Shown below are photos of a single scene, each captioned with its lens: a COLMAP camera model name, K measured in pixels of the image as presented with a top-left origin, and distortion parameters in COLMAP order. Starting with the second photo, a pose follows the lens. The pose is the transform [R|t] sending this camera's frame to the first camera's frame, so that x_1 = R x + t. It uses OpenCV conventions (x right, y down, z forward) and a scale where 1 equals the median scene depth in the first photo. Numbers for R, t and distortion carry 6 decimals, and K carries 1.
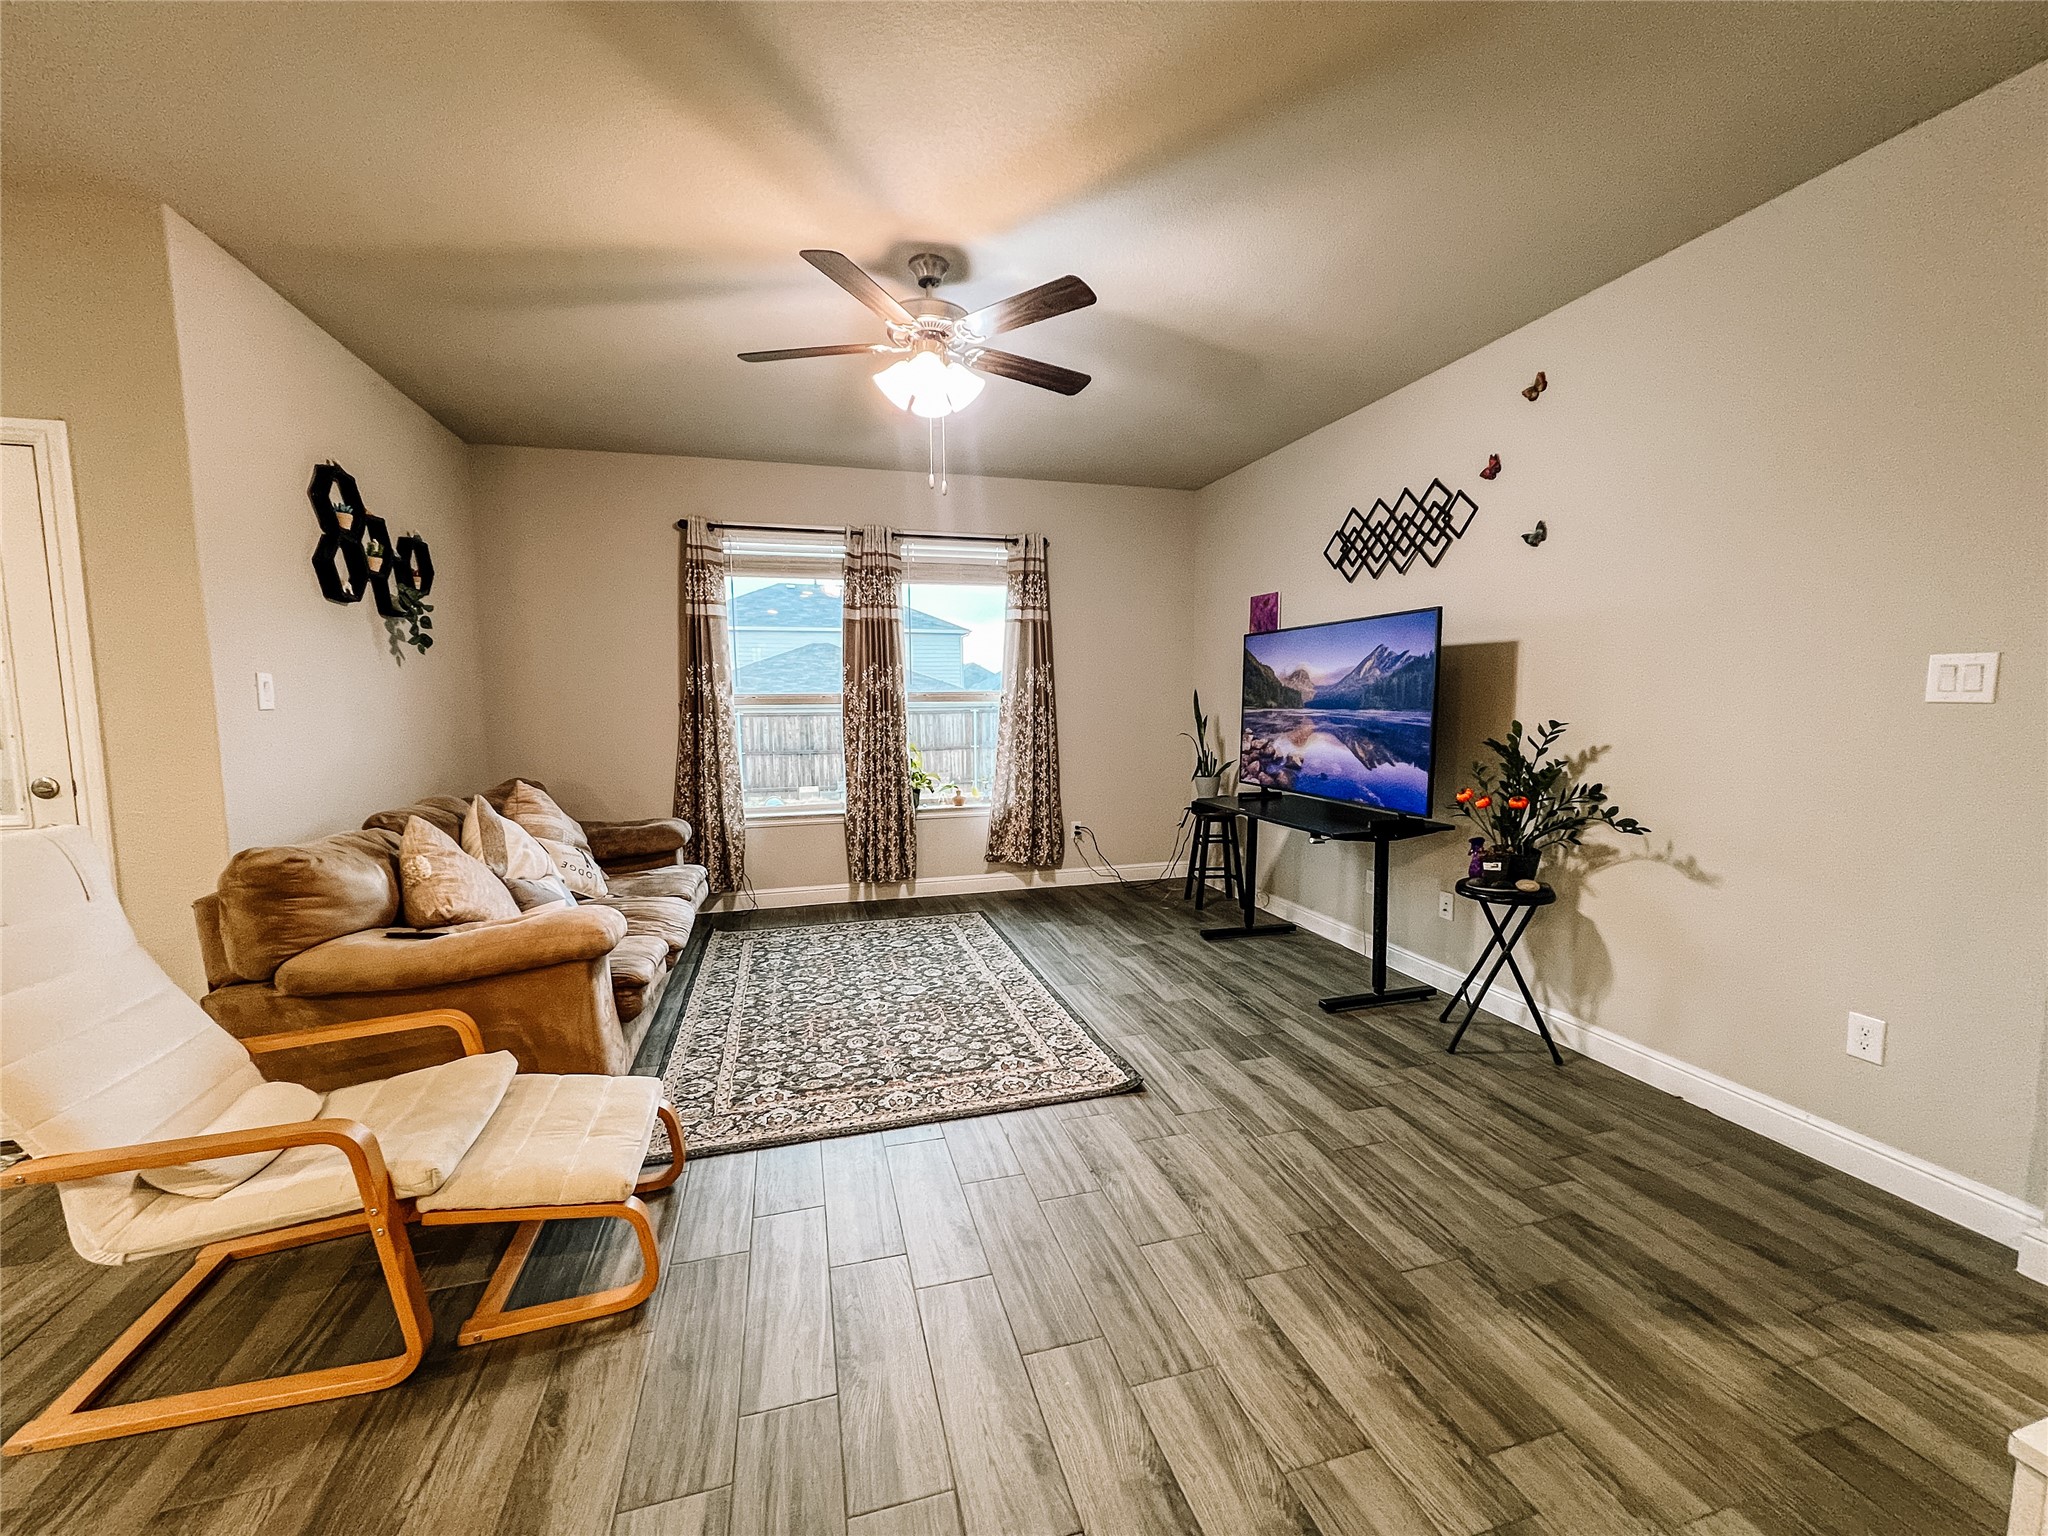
lens RADIAL K [[814.6, 0, 1026.5], [0, 814.6, 773.6], [0, 0, 1]] dist [-0.001658, 0.000326]
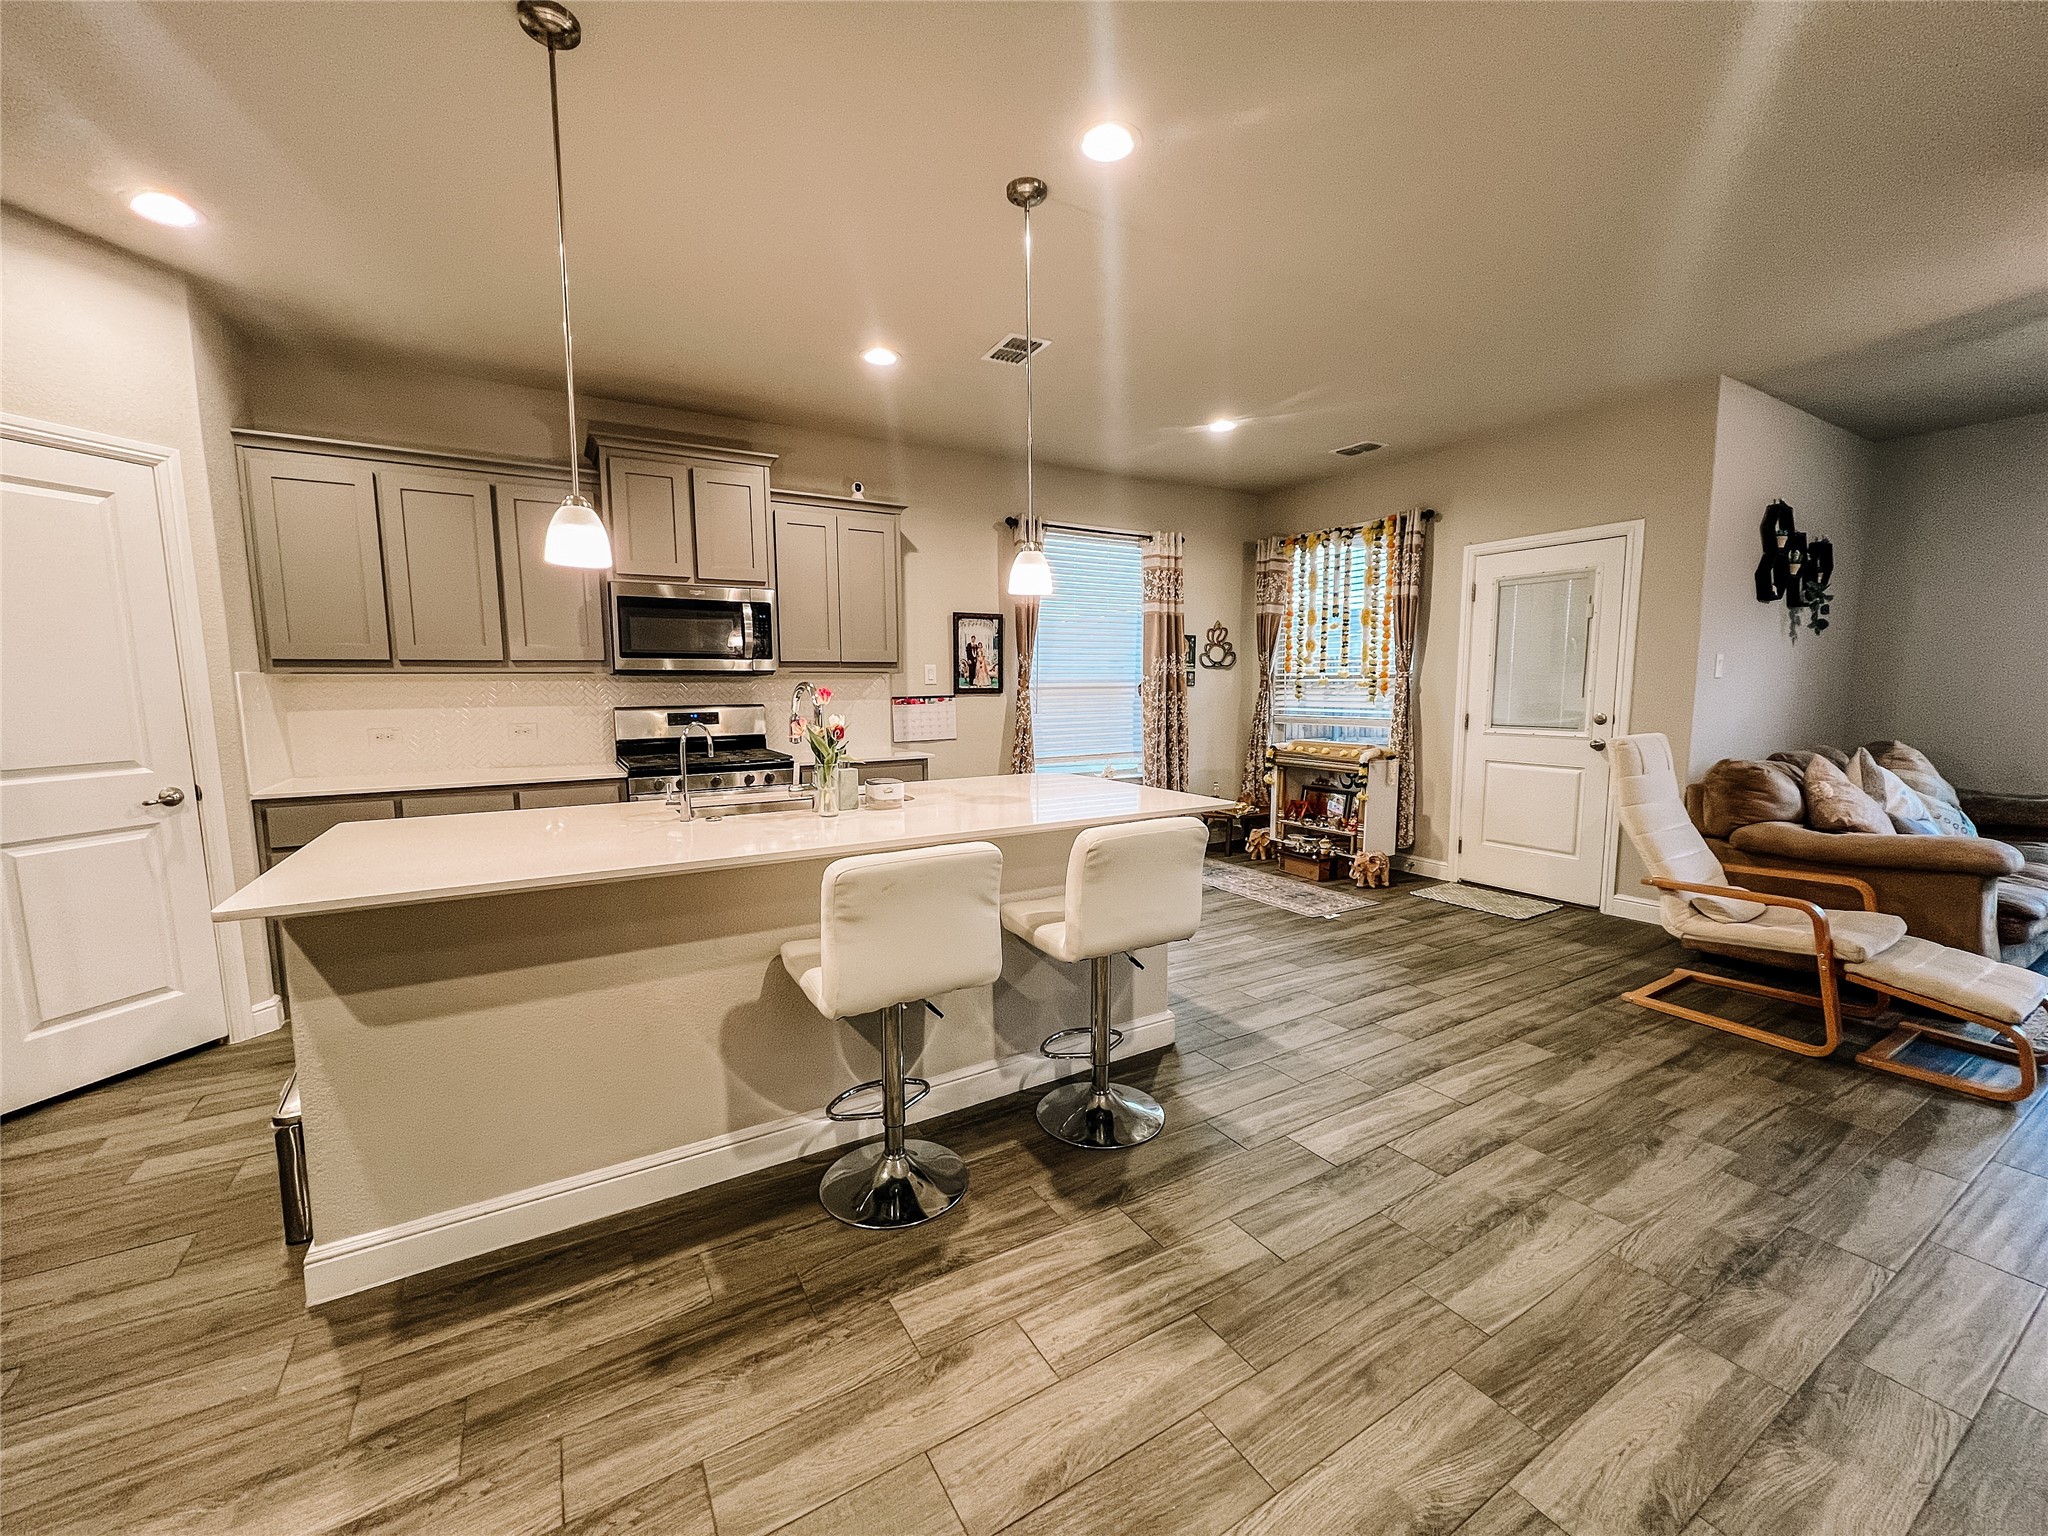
lens RADIAL K [[814.6, 0, 1026.5], [0, 814.6, 768.8], [0, 0, 1]] dist [-0.001658, 0.000326]
pose [[0.254587, 0.109153, -0.960870, 0.203018], [-0.085811, 0.992240, 0.089981, 0.056730], [0.963235, 0.059545, 0.261978, -0.560213]]
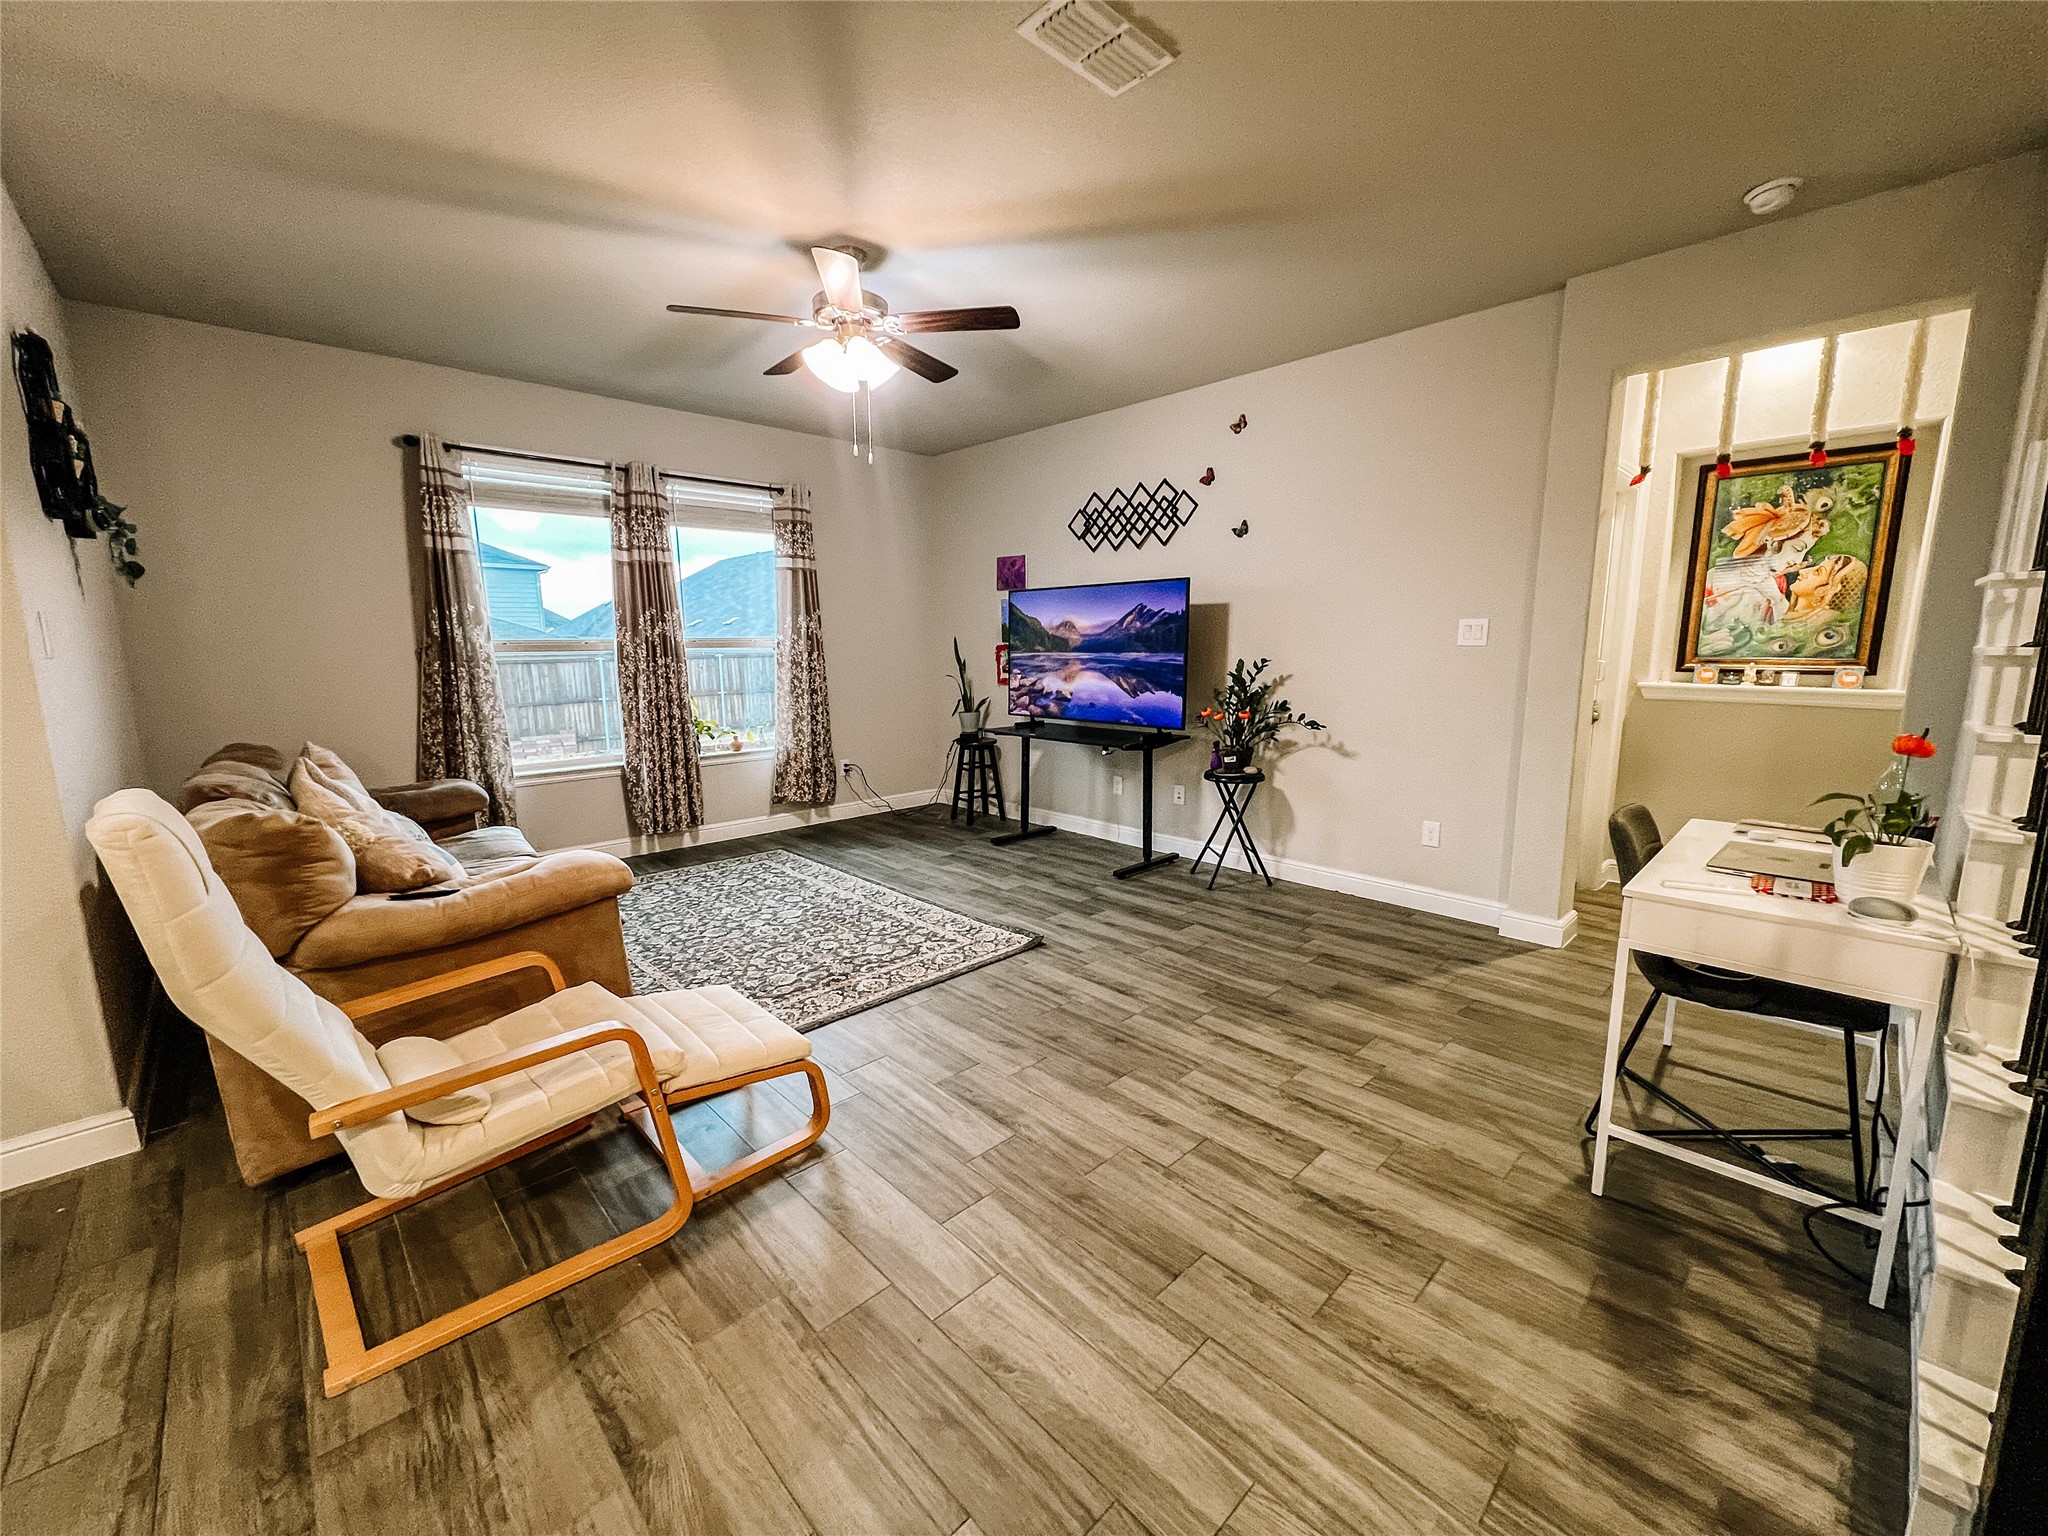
lens RADIAL K [[814.6, 0, 1025.9], [0, 814.6, 774.9], [0, 0, 1]] dist [-0.001658, 0.000326]
pose [[0.884415, -0.074612, 0.460698, -0.395010], [0.044339, 0.996106, 0.076204, 0.012854], [-0.464590, -0.046969, 0.884279, -0.115301]]
